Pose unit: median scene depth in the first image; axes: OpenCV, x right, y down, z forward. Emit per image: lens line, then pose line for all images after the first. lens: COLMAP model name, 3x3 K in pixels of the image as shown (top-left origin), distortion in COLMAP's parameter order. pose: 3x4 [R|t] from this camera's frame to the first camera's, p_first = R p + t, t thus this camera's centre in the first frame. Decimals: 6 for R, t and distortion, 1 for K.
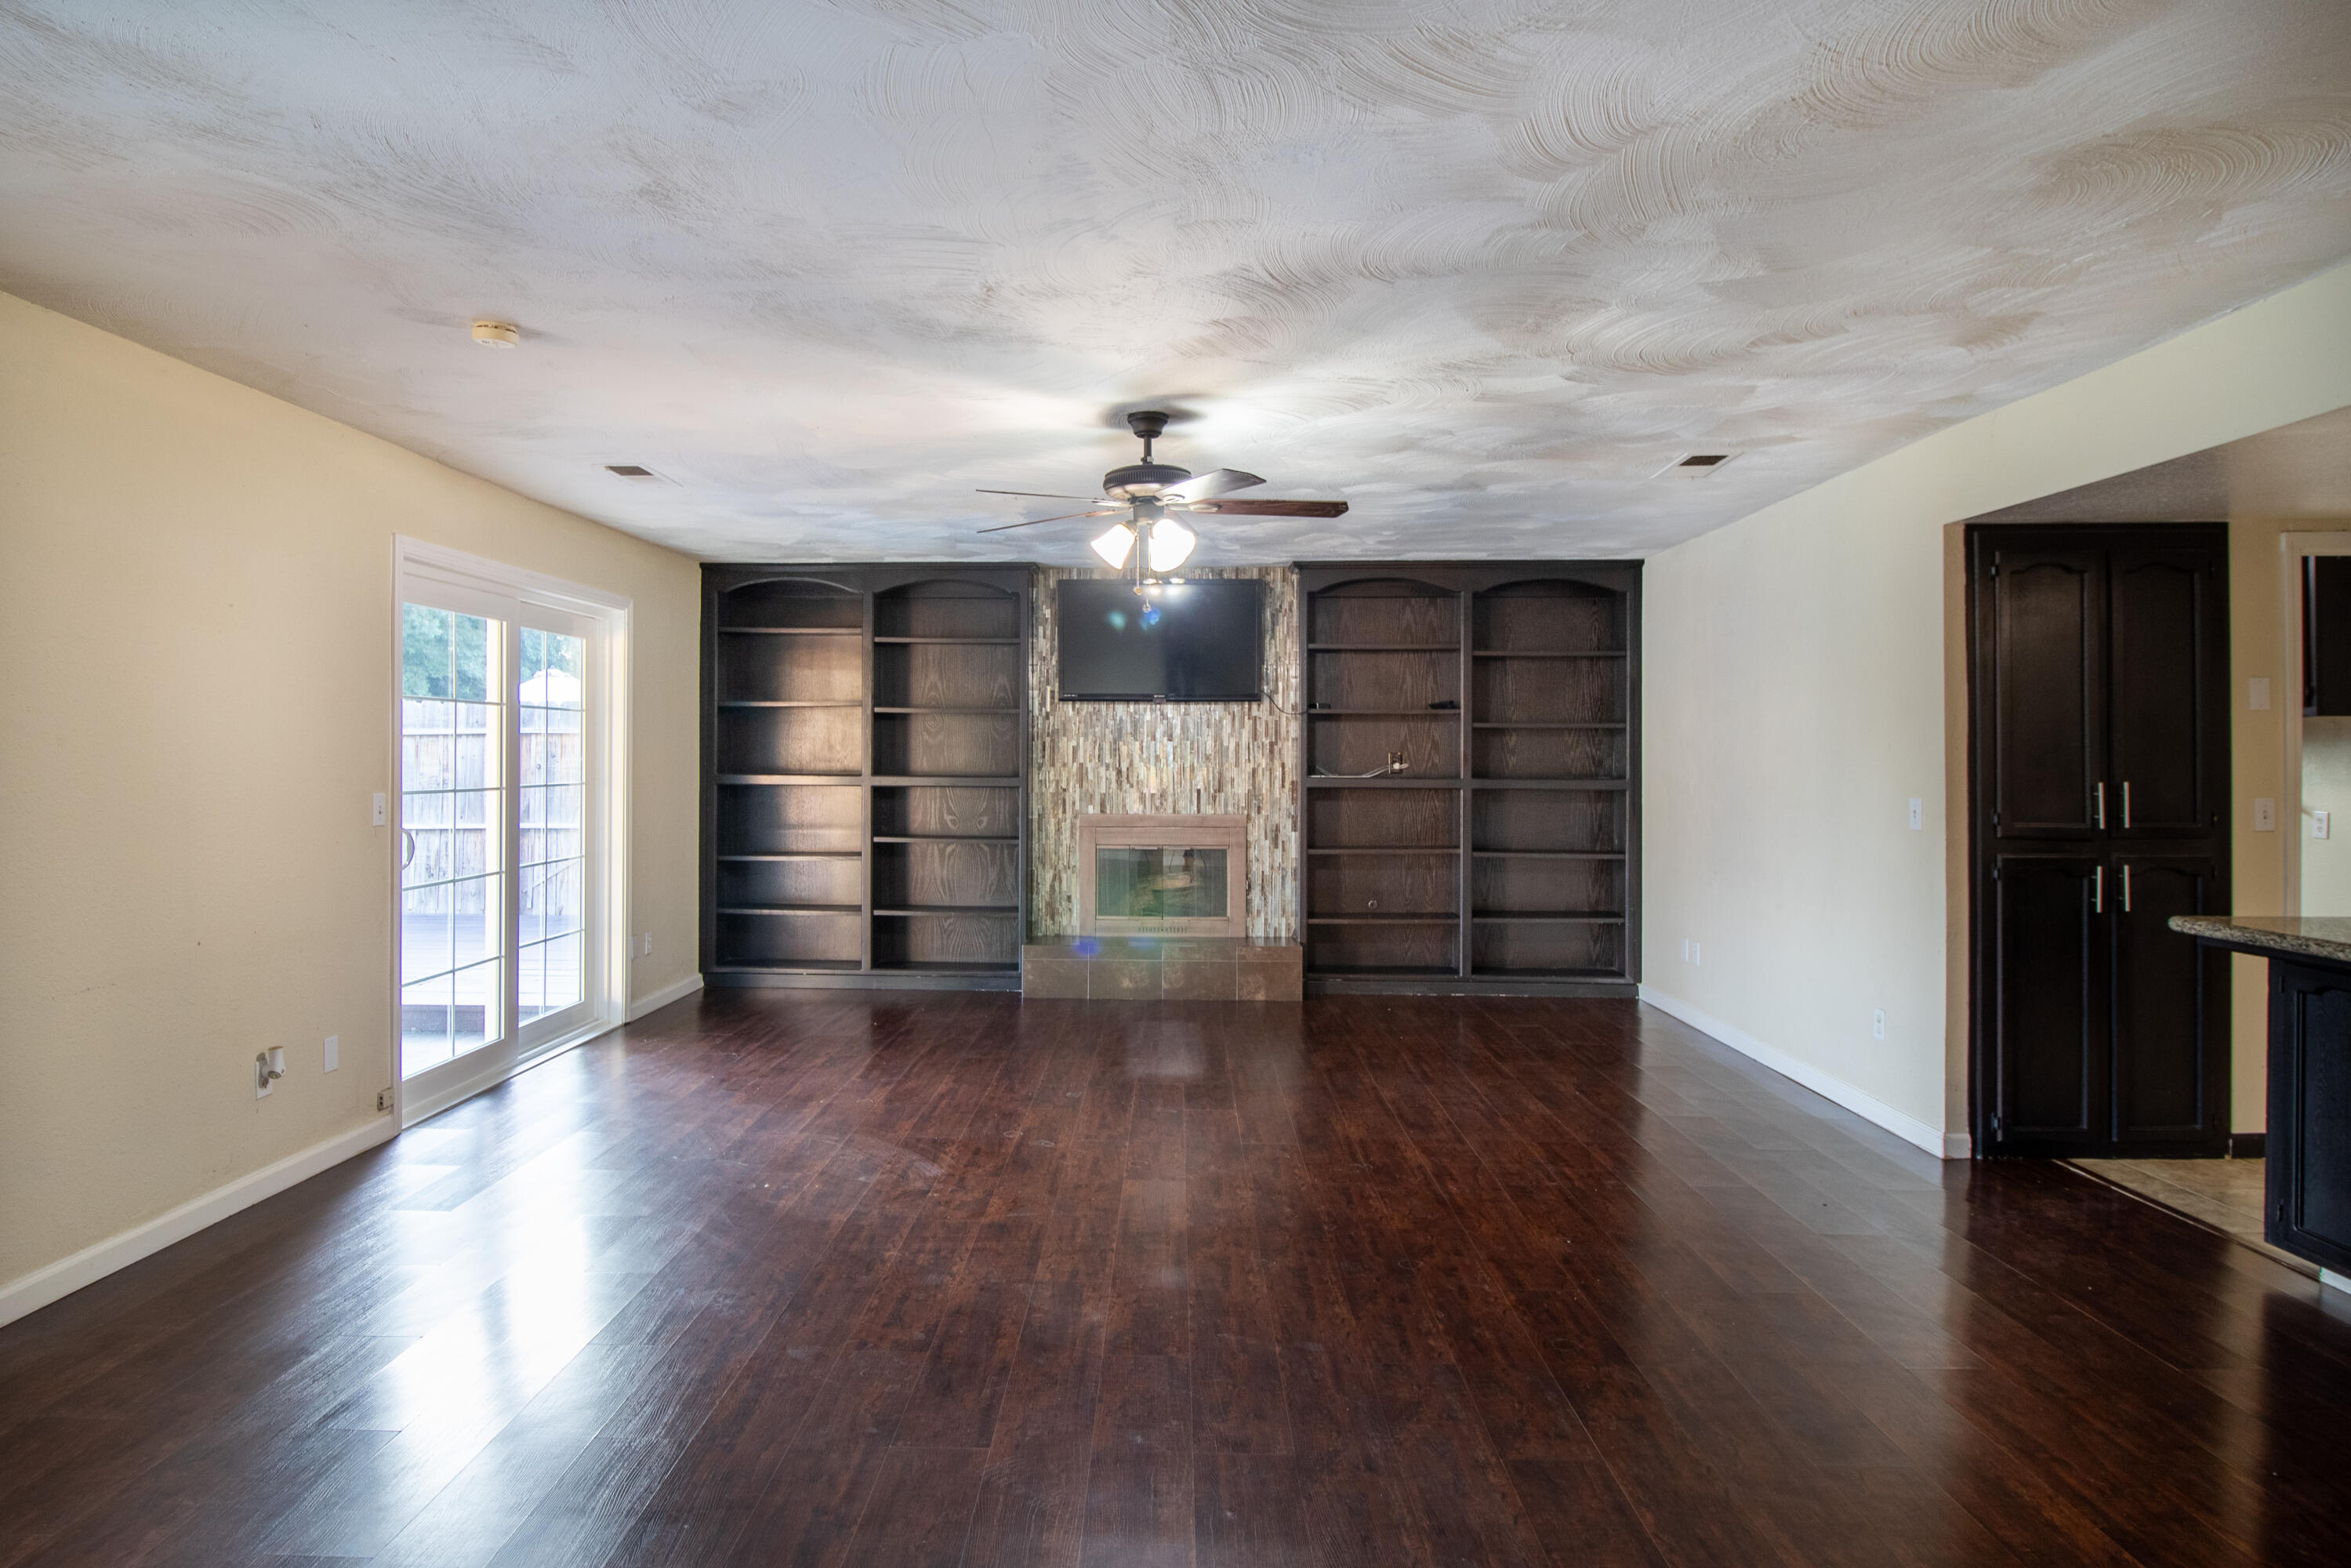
lens RADIAL K [[1300.5, 0, 1121.7], [0, 1300.5, 745.4], [0, 0, 1]] dist [0.005674, -0.019372]
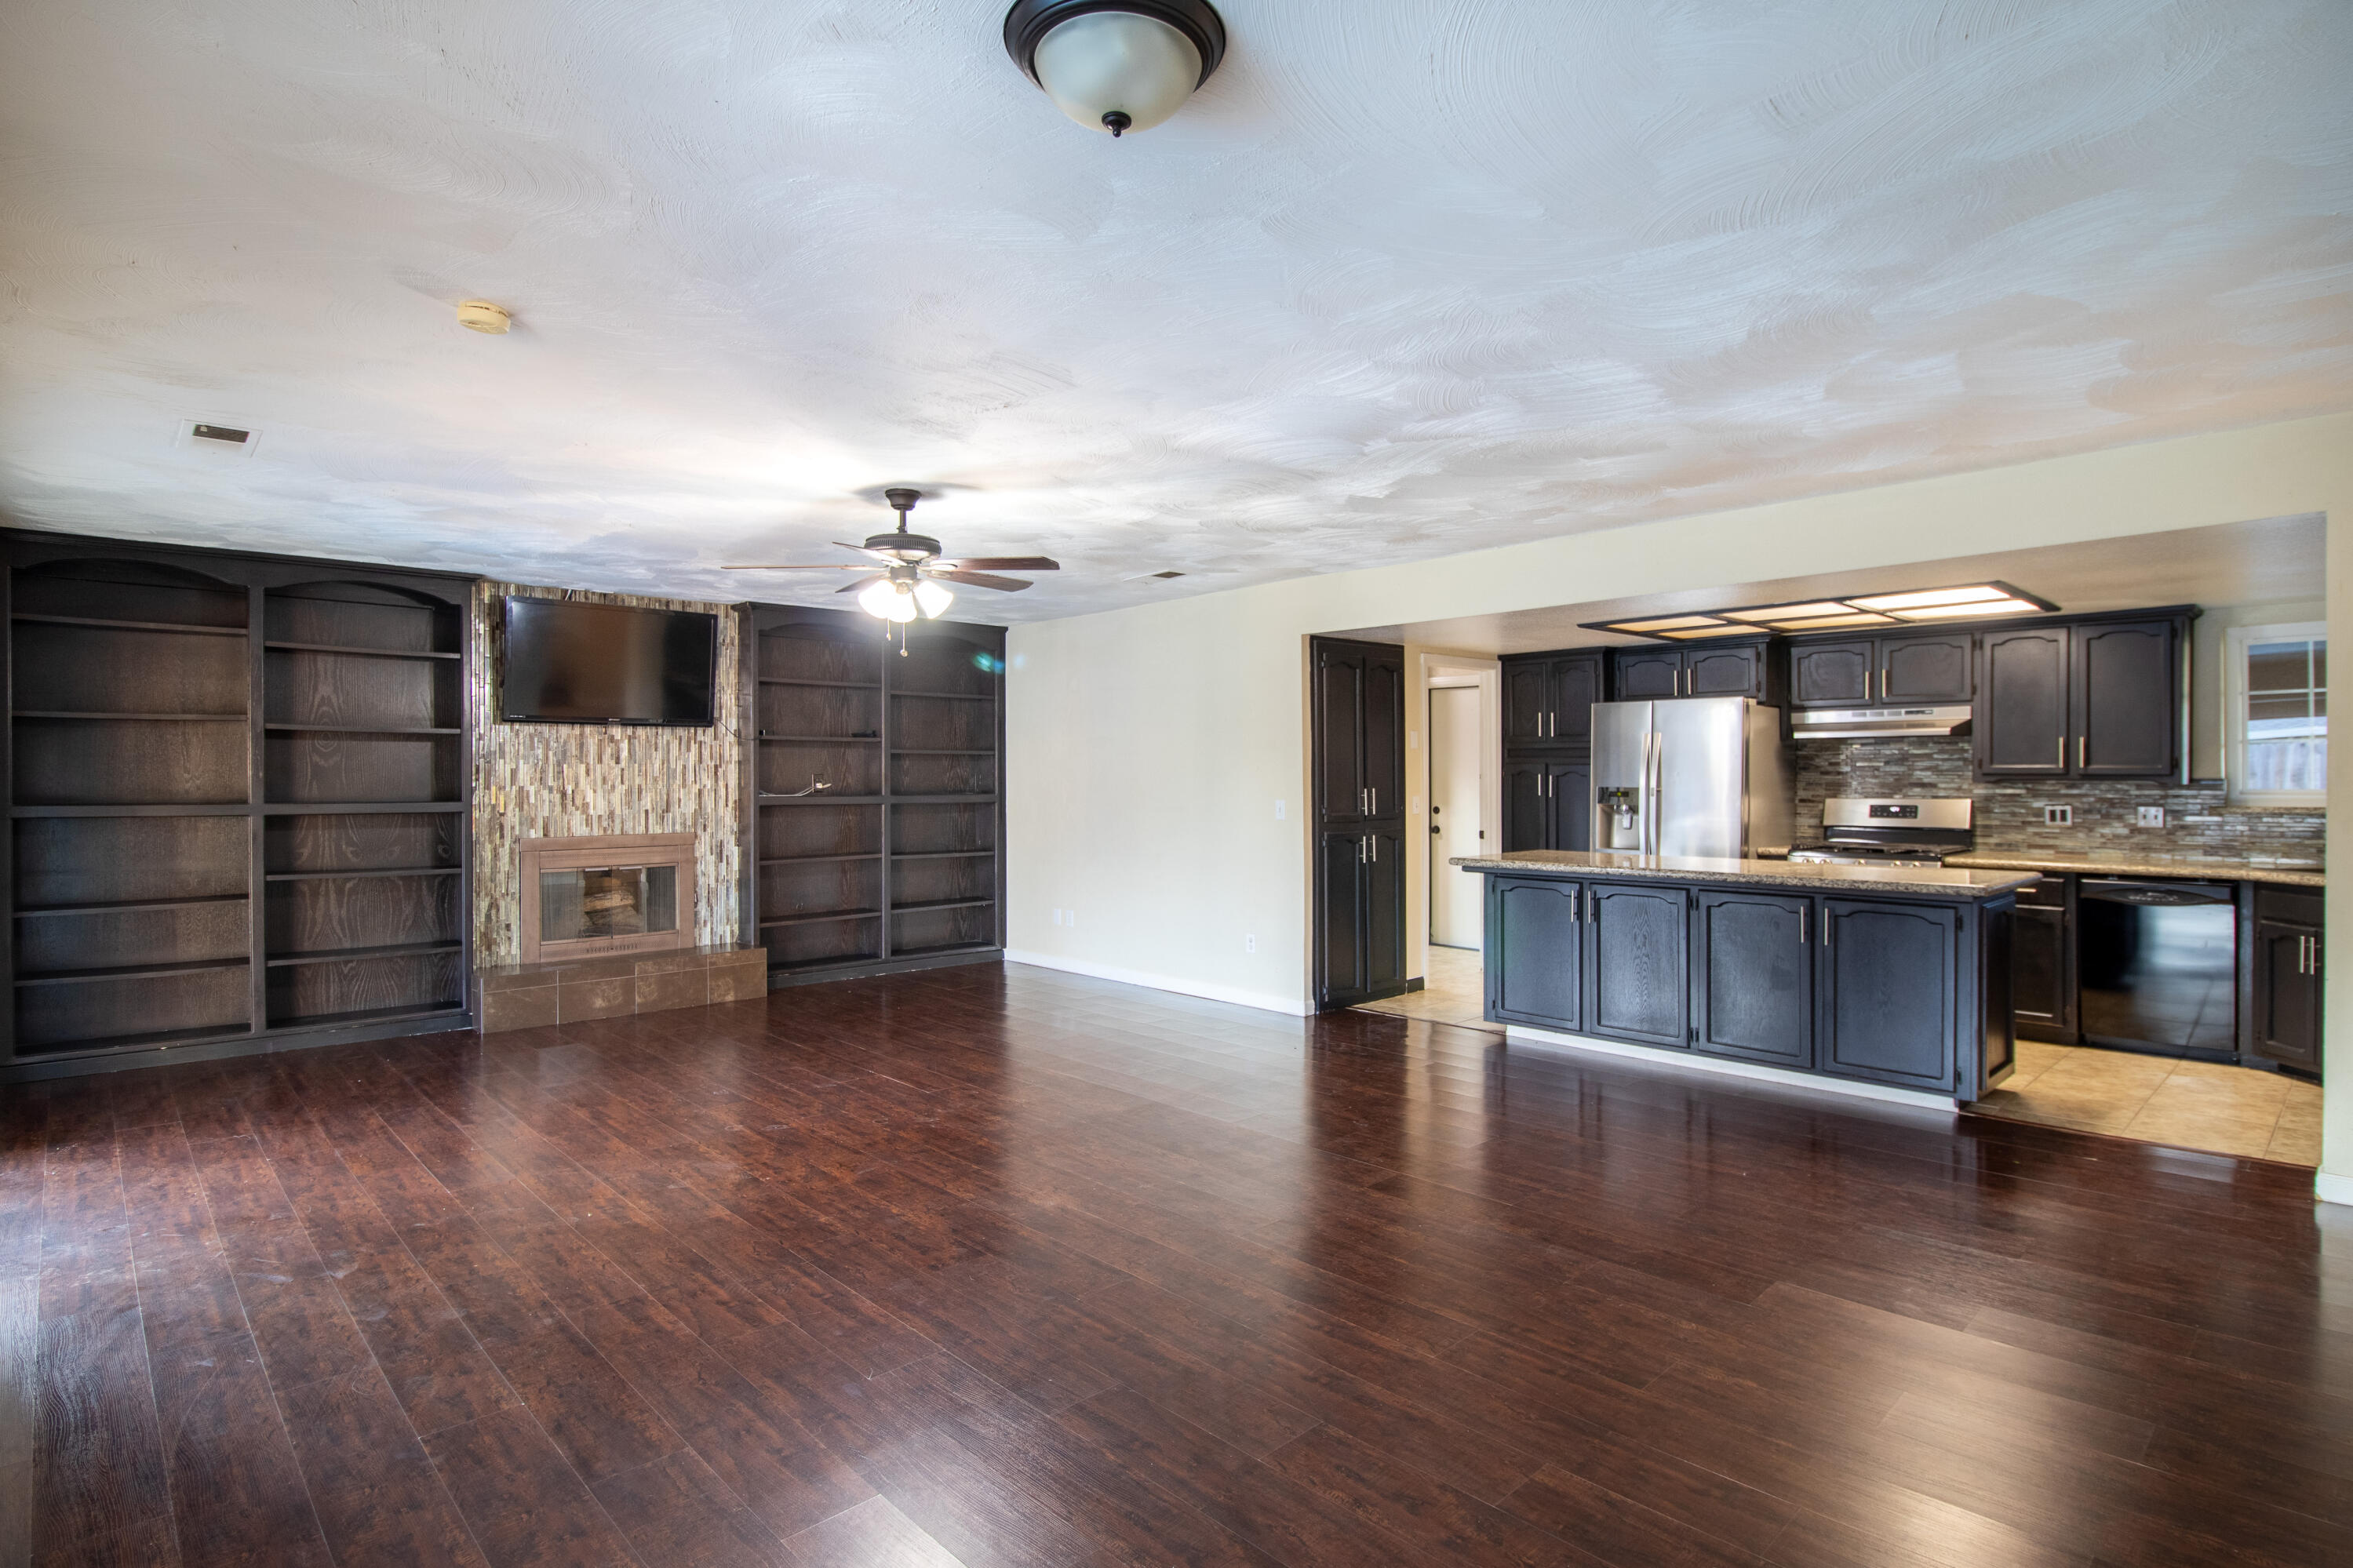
lens RADIAL K [[1197.7, 0, 1176.5], [0, 1197.7, 784.0], [0, 0, 1]] dist [-0.001580, -0.013867]
pose [[0.697041, -0.009803, 0.716964, -0.366317], [-0.000173, 0.999904, 0.013841, -0.000451], [-0.717031, -0.009772, 0.696973, 0.031891]]
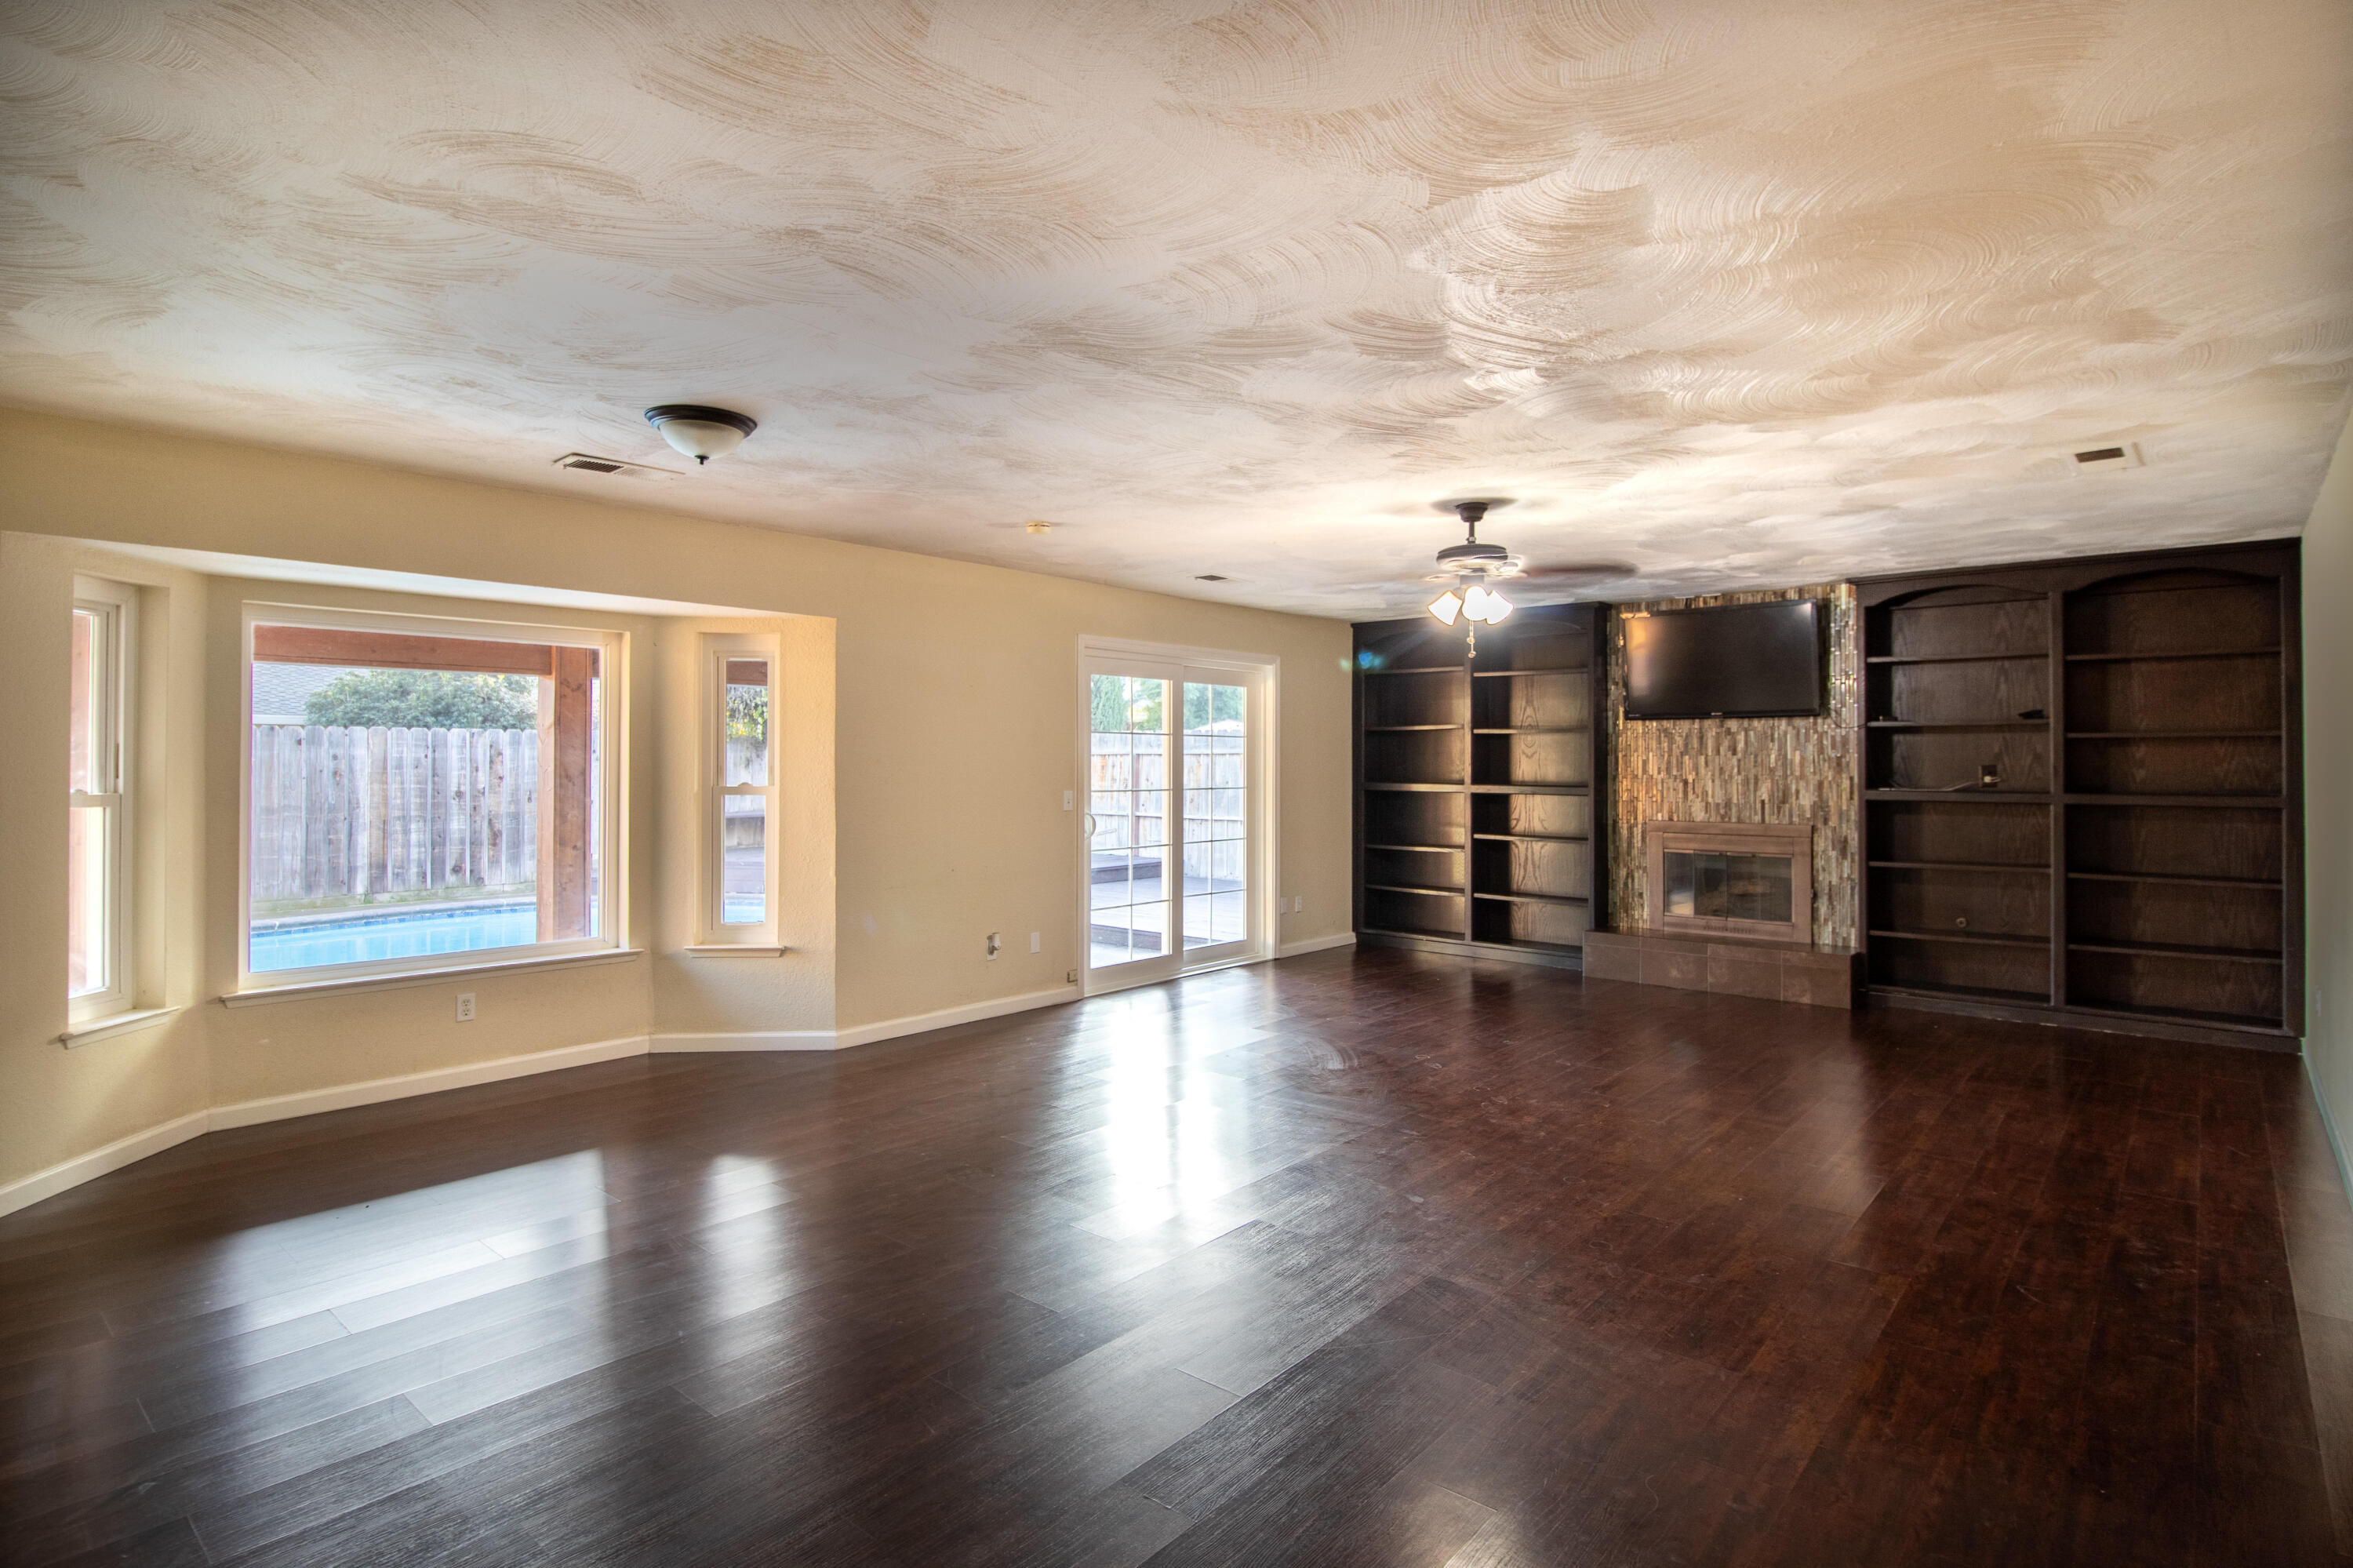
lens RADIAL K [[1176.9, 0, 1166.0], [0, 1176.9, 764.0], [0, 0, 1]] dist [0.001761, -0.012425]
pose [[0.773902, -0.003264, -0.633297, 0.320653], [0.006578, 0.999974, 0.002884, -0.001953], [0.633271, -0.006398, 0.773904, -0.056772]]
